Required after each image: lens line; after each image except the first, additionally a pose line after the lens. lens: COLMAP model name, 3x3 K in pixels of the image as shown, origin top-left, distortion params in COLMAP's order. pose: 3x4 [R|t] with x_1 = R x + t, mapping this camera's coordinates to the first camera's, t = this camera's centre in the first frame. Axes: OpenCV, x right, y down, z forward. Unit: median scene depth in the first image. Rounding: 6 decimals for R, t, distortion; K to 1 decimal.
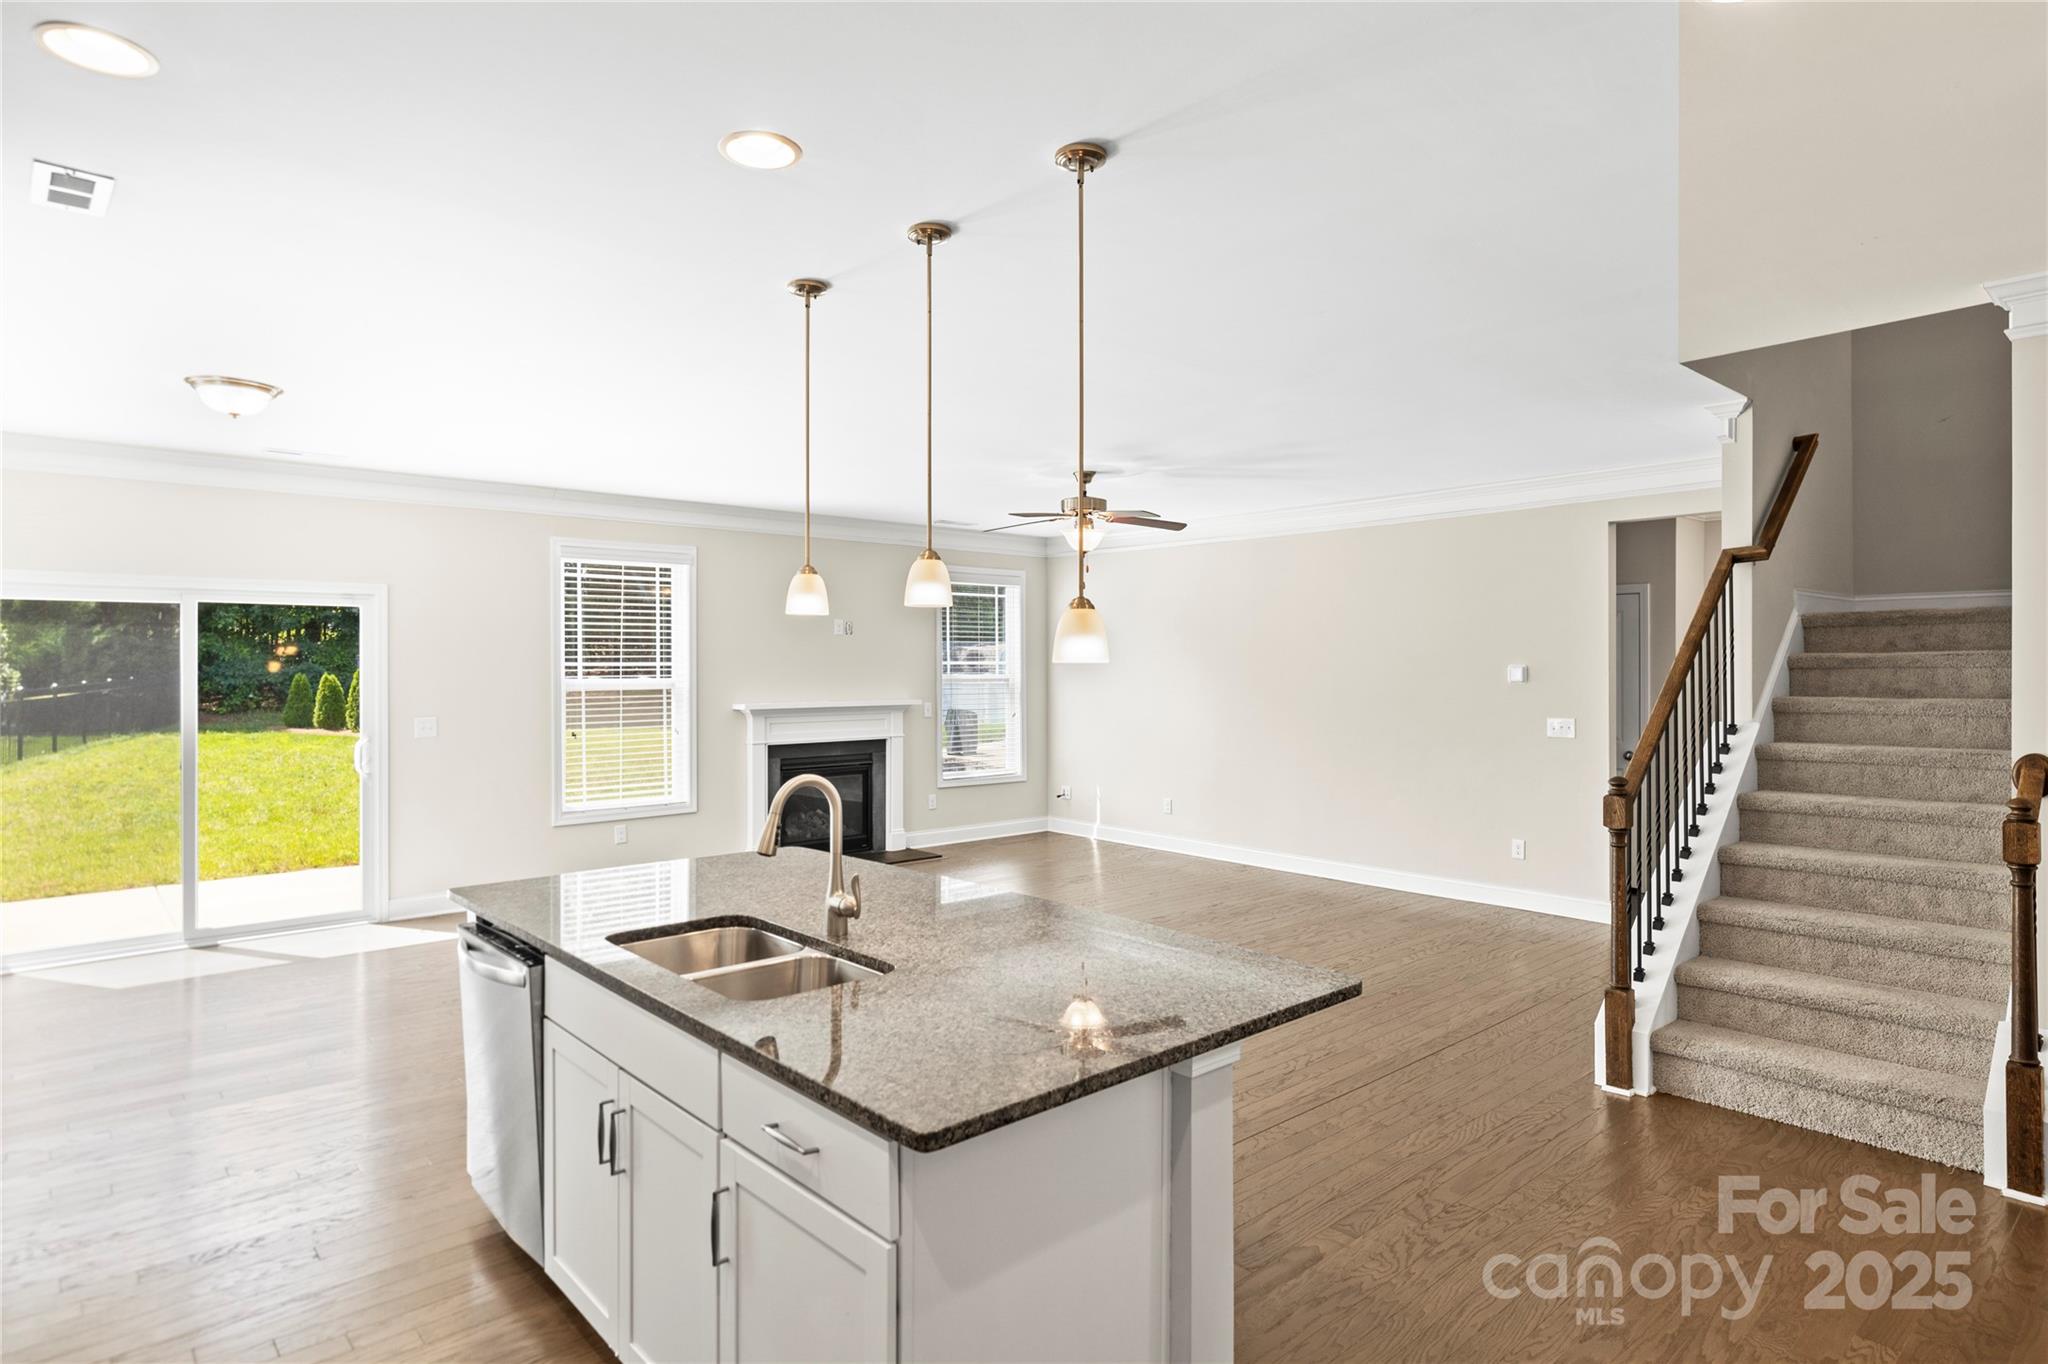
lens RADIAL K [[1117.0, 0, 1017.7], [0, 1117.0, 663.5], [0, 0, 1]] dist [-0.025794, -0.000683]
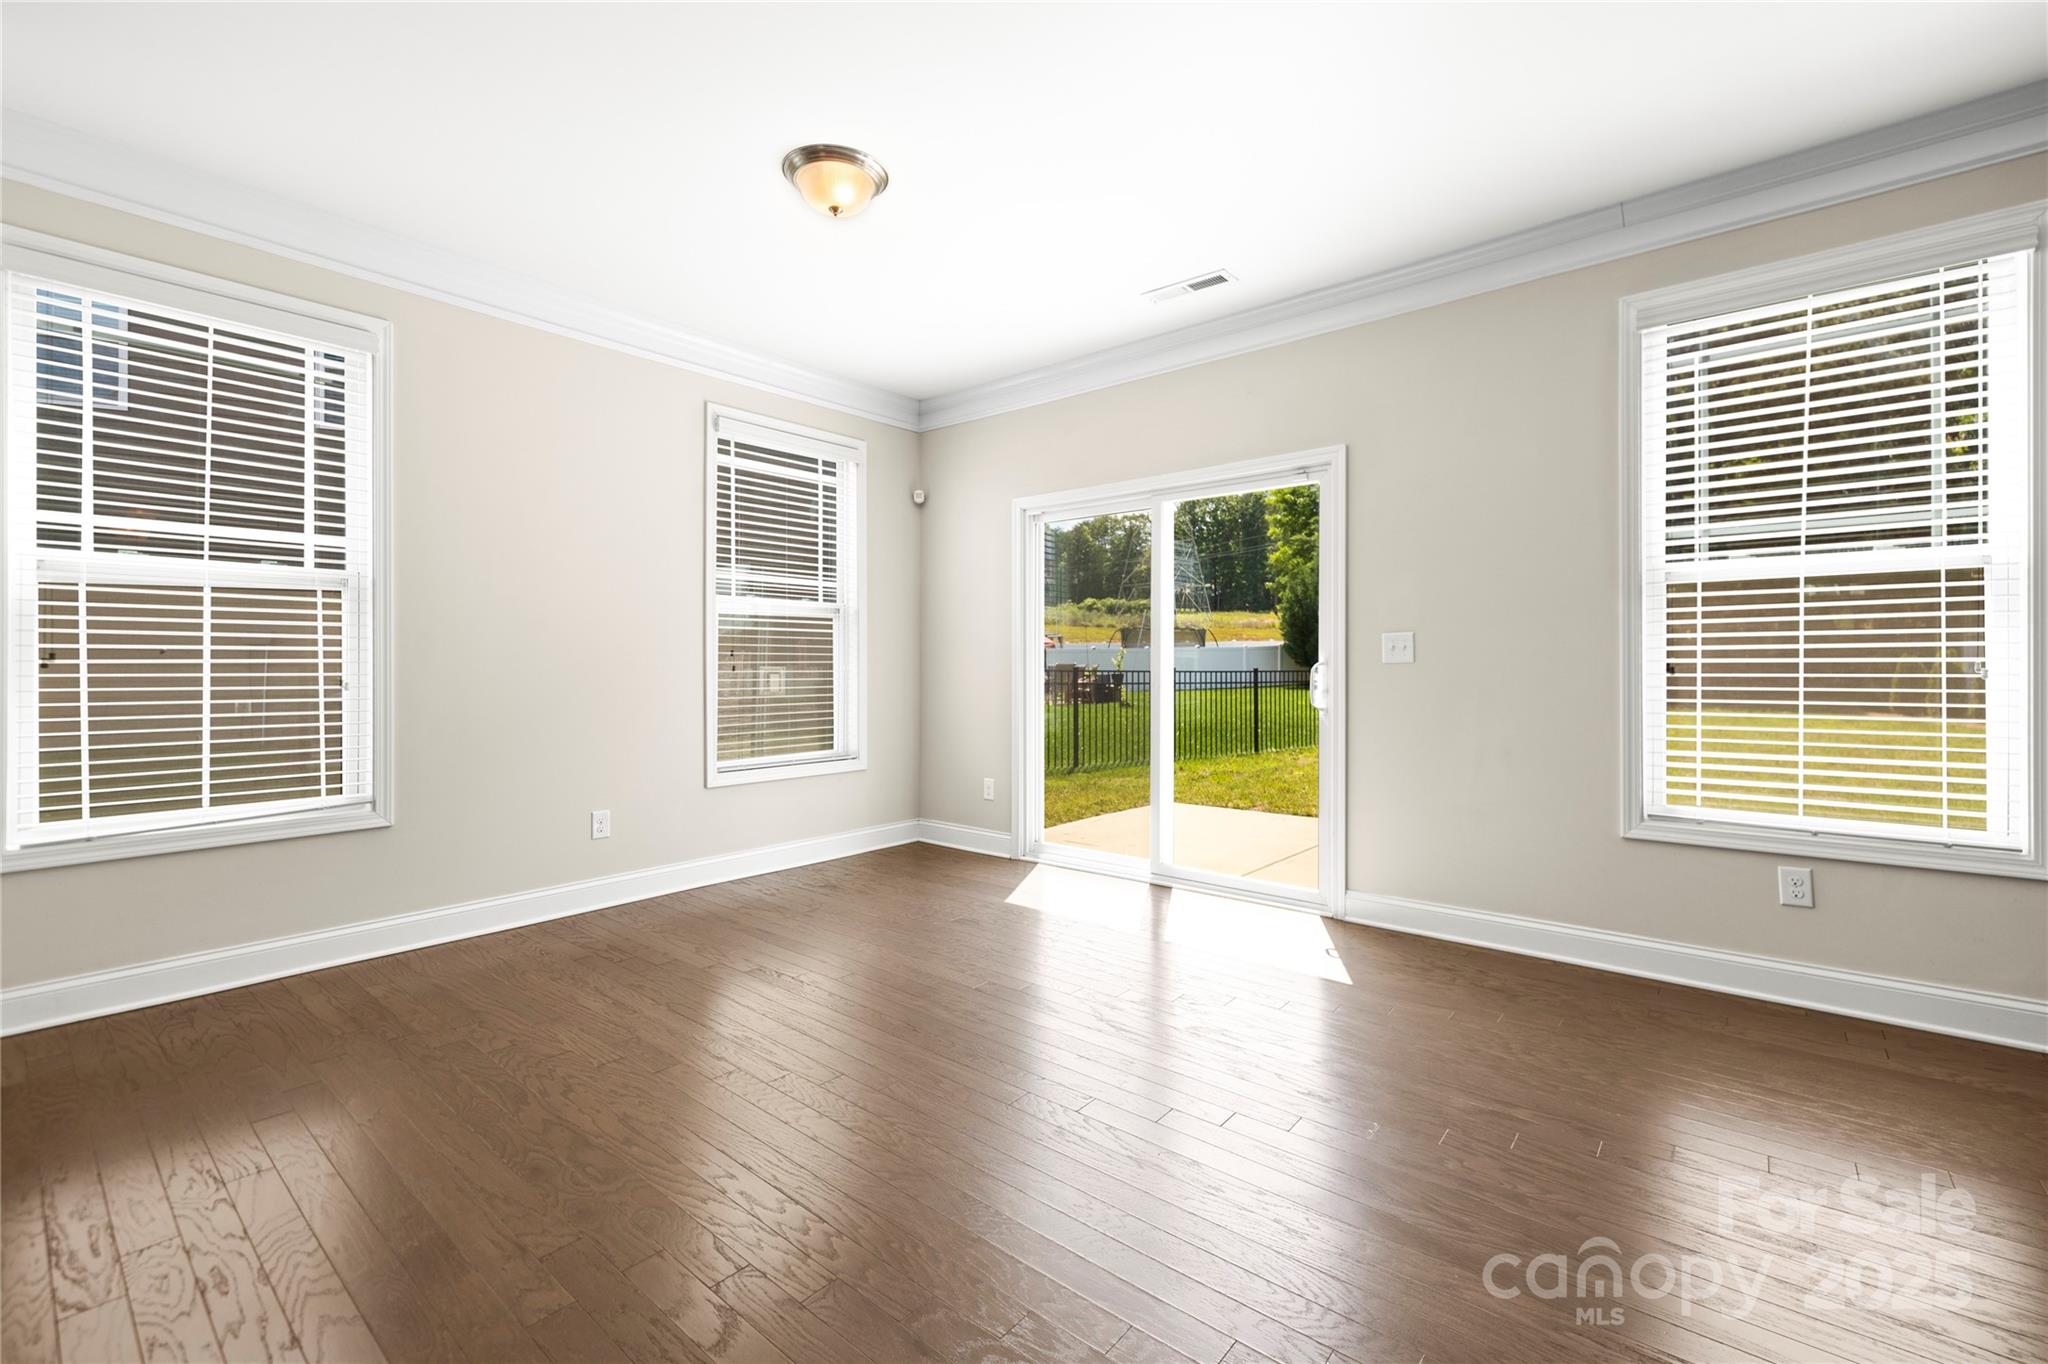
lens RADIAL K [[871.7, 0, 1012.0], [0, 871.7, 671.1], [0, 0, 1]] dist [0.002042, 0.000408]
pose [[0.134667, 0.005402, -0.990876, -0.038119], [0.000632, 0.999984, 0.005537, 0.059151], [0.990891, -0.001372, 0.134662, 0.605797]]
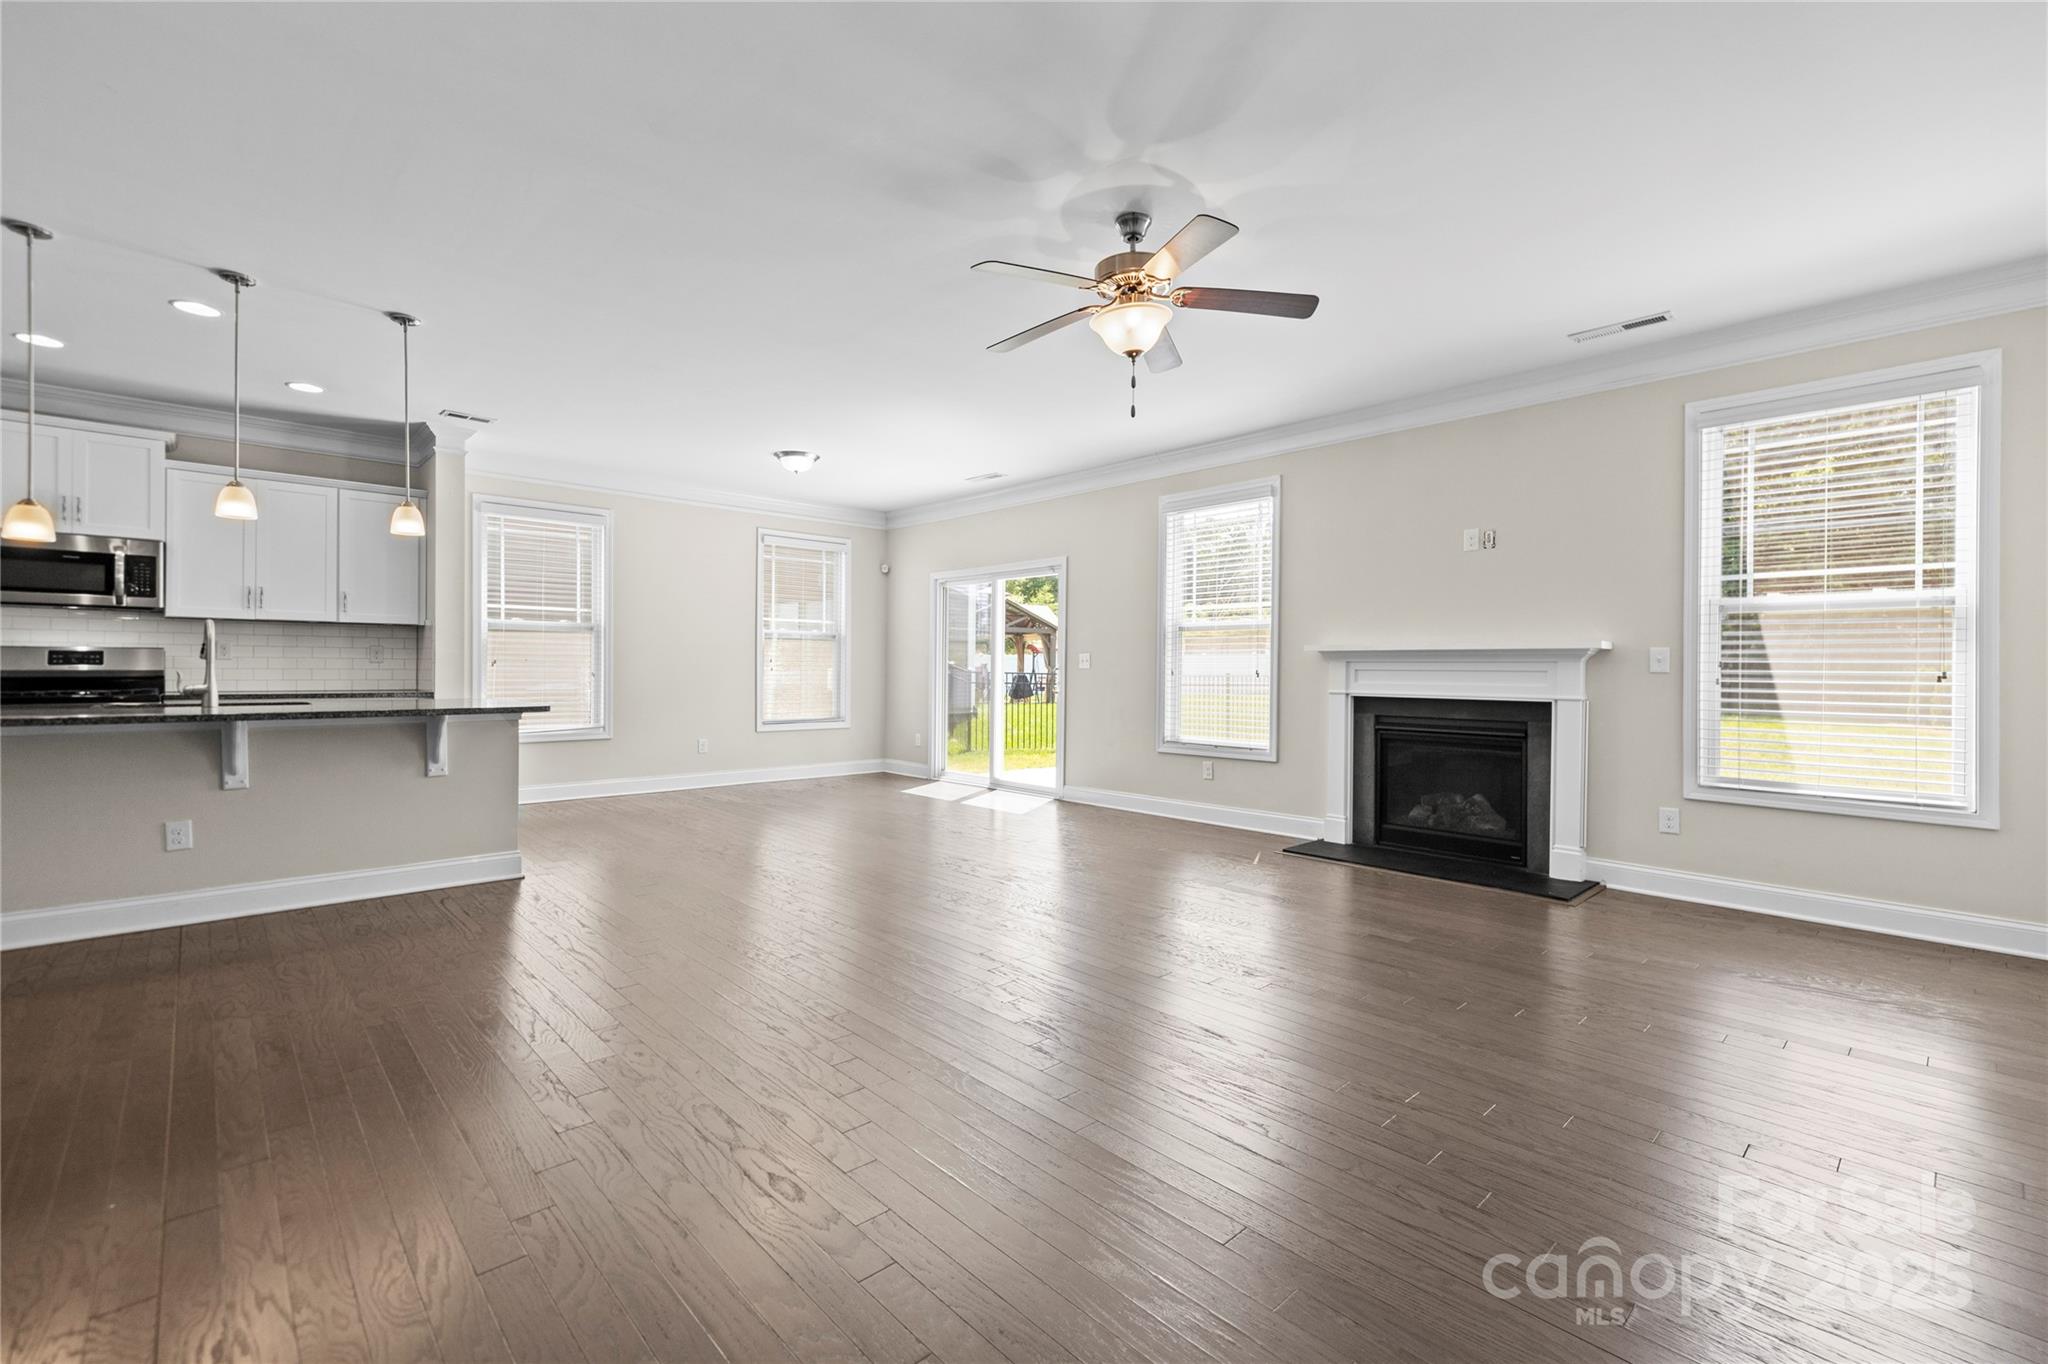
lens RADIAL K [[871.7, 0, 1018.3], [0, 871.7, 671.9], [0, 0, 1]] dist [0.002042, 0.000408]
pose [[0.016766, 0.004021, -0.999851, 0.437980], [-0.007701, 0.999963, 0.003892, 0.057889], [0.999830, 0.007635, 0.016796, 0.783057]]
